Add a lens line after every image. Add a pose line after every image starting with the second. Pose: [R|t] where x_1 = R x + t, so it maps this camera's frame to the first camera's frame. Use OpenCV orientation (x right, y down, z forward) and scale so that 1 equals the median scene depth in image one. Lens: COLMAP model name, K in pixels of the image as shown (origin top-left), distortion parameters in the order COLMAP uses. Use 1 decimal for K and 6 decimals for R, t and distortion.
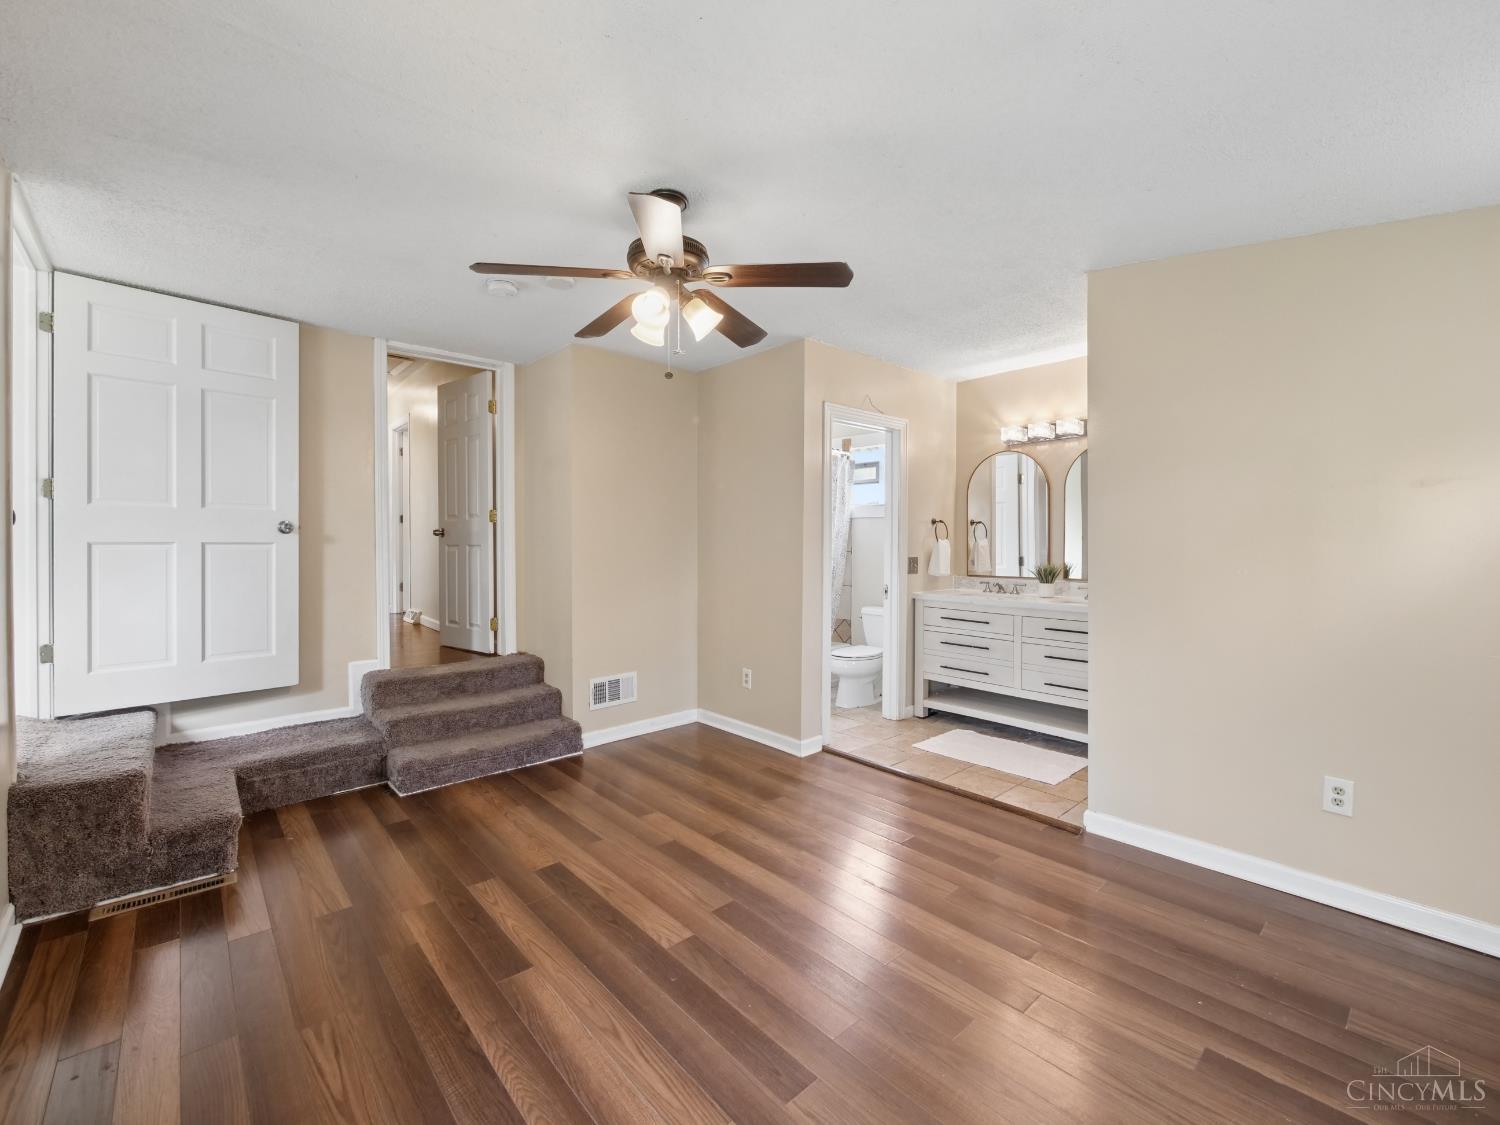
lens RADIAL K [[655.6, 0, 749.4], [0, 655.6, 537.8], [0, 0, 1]] dist [-0.004195, 0.000421]
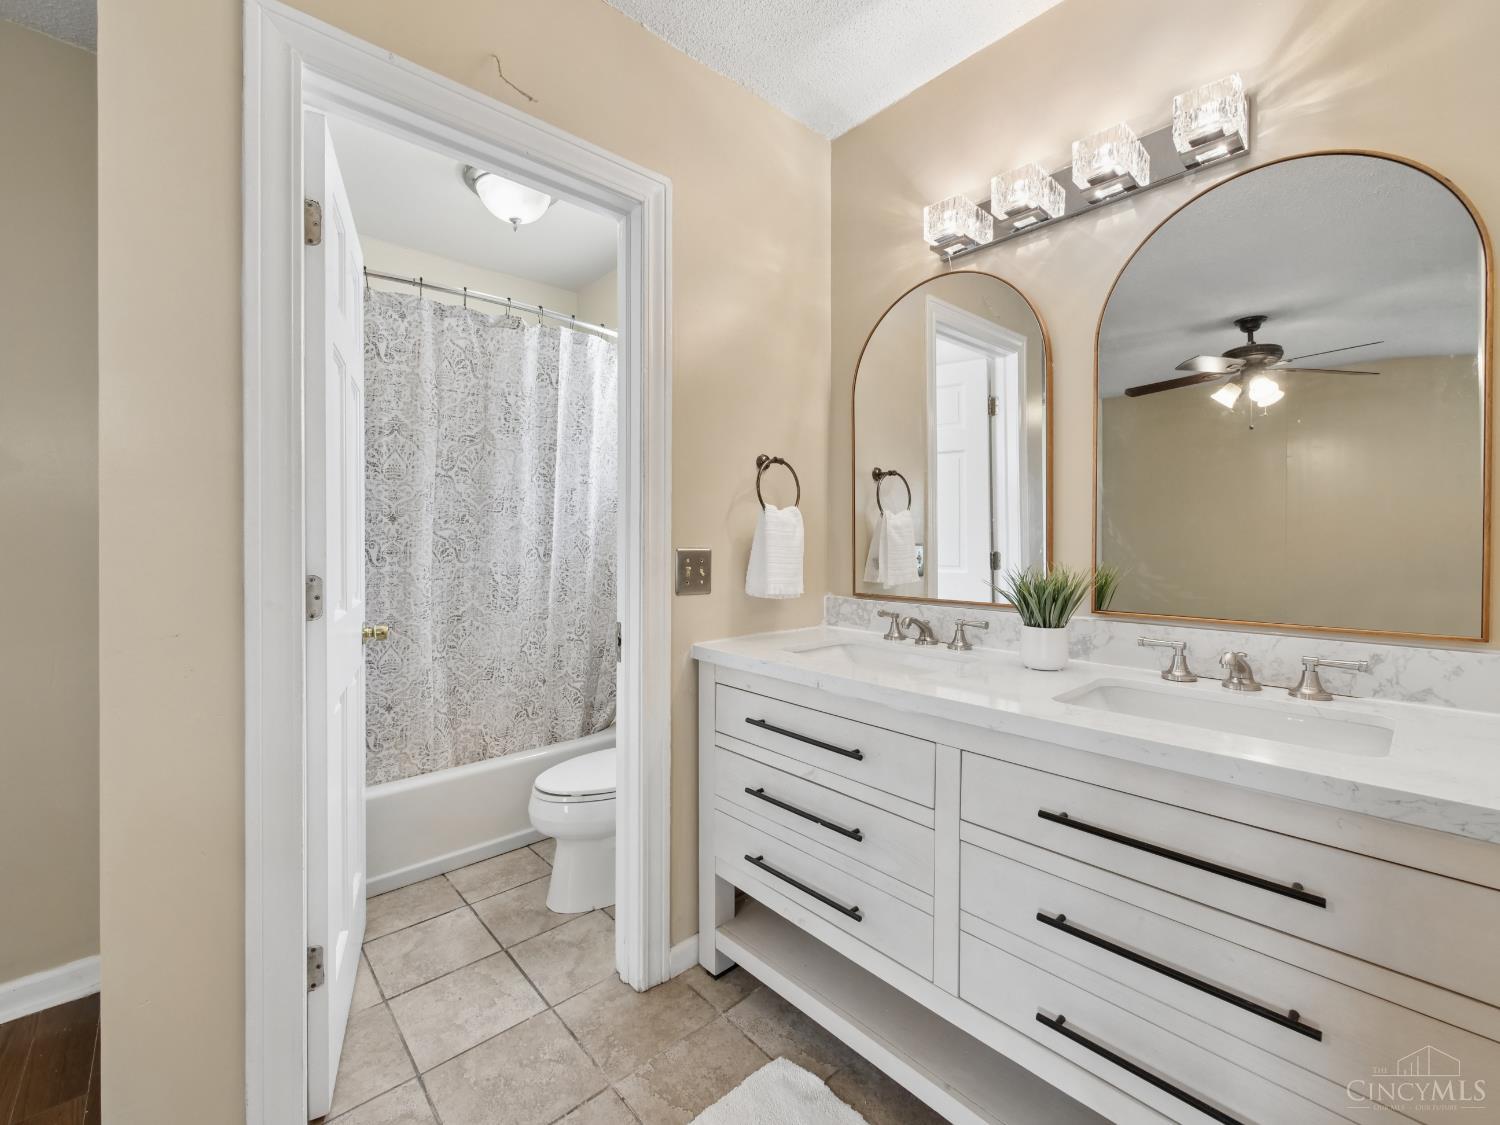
lens RADIAL K [[655.6, 0, 749.4], [0, 655.6, 537.8], [0, 0, 1]] dist [-0.004195, 0.000421]
pose [[0.999973, 0.000451, 0.007374, 0.277359], [-0.000466, 0.999998, 0.002036, 0.021234], [-0.007373, -0.002039, 0.999971, 0.614802]]
